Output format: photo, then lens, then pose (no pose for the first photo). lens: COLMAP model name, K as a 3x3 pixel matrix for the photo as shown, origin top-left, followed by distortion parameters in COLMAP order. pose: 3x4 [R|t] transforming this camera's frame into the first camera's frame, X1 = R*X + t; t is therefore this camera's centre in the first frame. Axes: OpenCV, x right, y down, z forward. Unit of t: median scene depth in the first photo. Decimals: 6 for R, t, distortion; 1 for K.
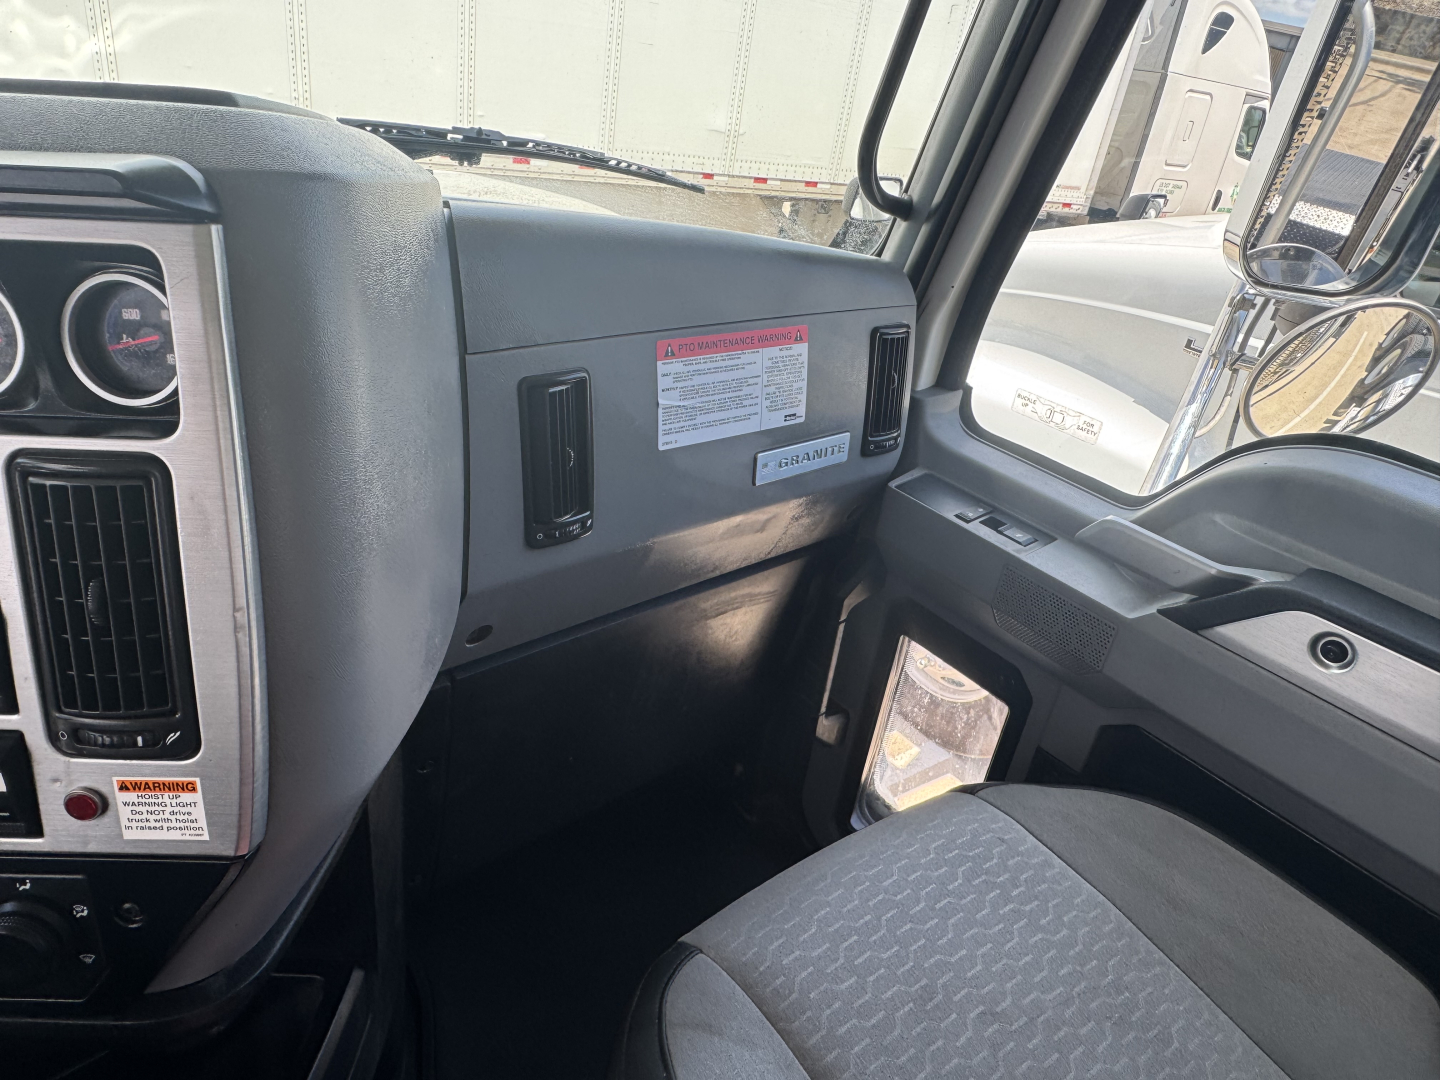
lens RADIAL K [[935.8, 0, 738.7], [0, 935.8, 512.6], [0, 0, 1]] dist [-0.000404, -0.001032]
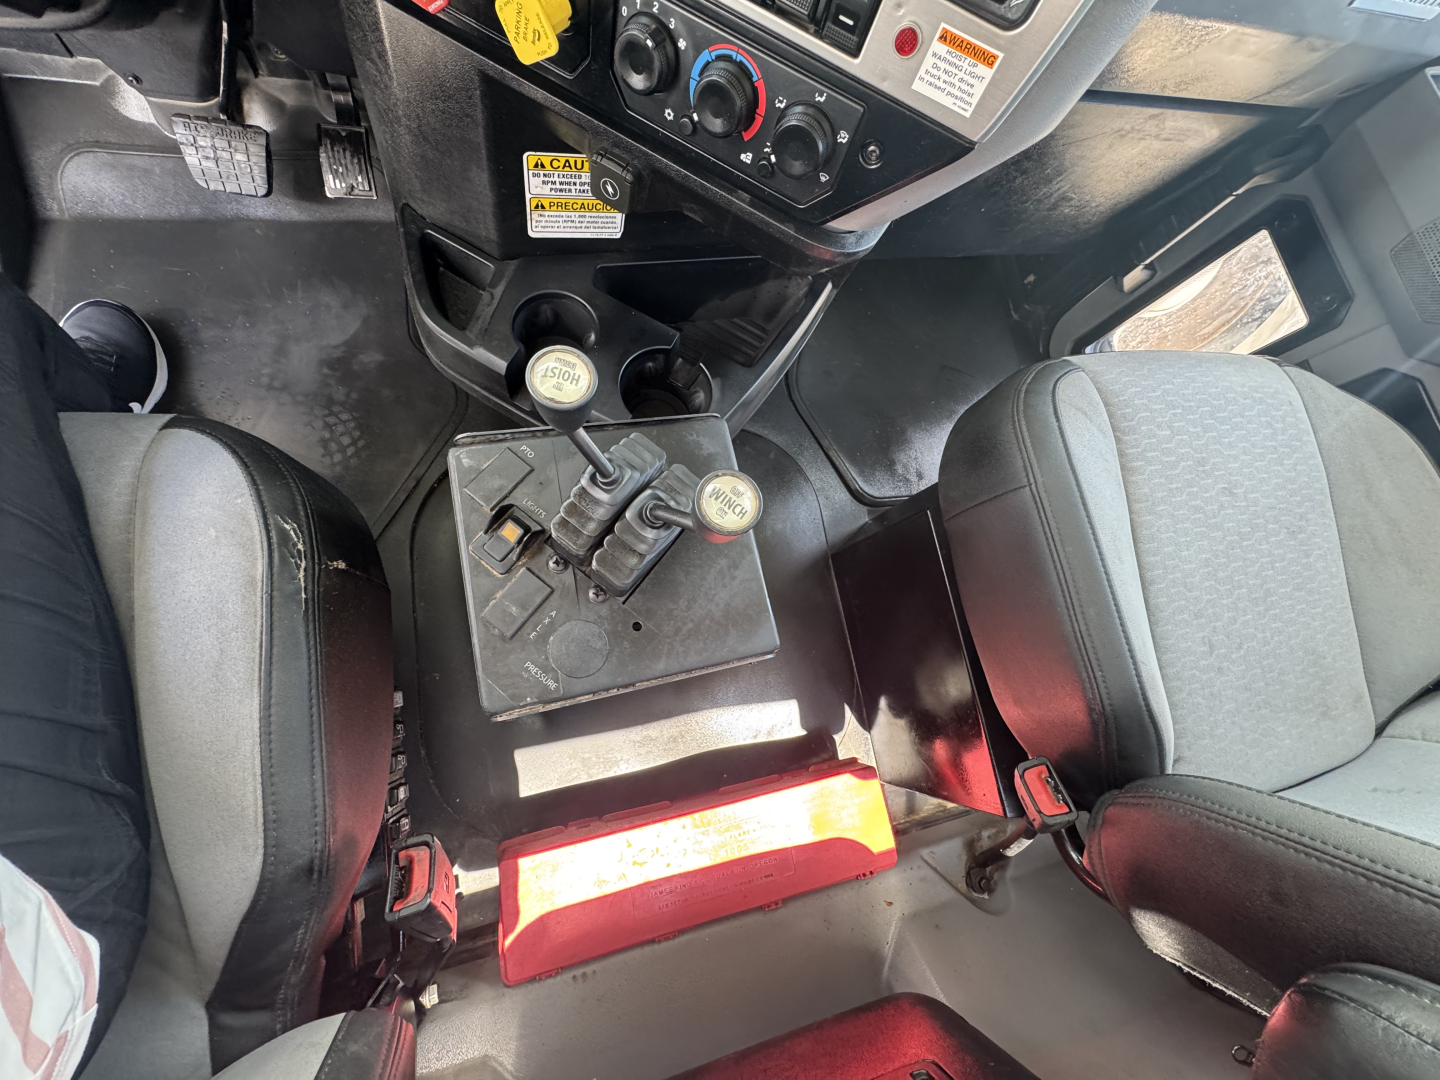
lens RADIAL K [[582.7, 0, 719.9], [0, 582.7, 544.1], [0, 0, 1]] dist [-0.001471, -0.000182]
pose [[0.883915, 0.466877, -0.026844, -0.324449], [-0.330657, 0.664545, 0.670108, 0.178609], [0.330697, -0.583443, 0.741778, -0.038187]]
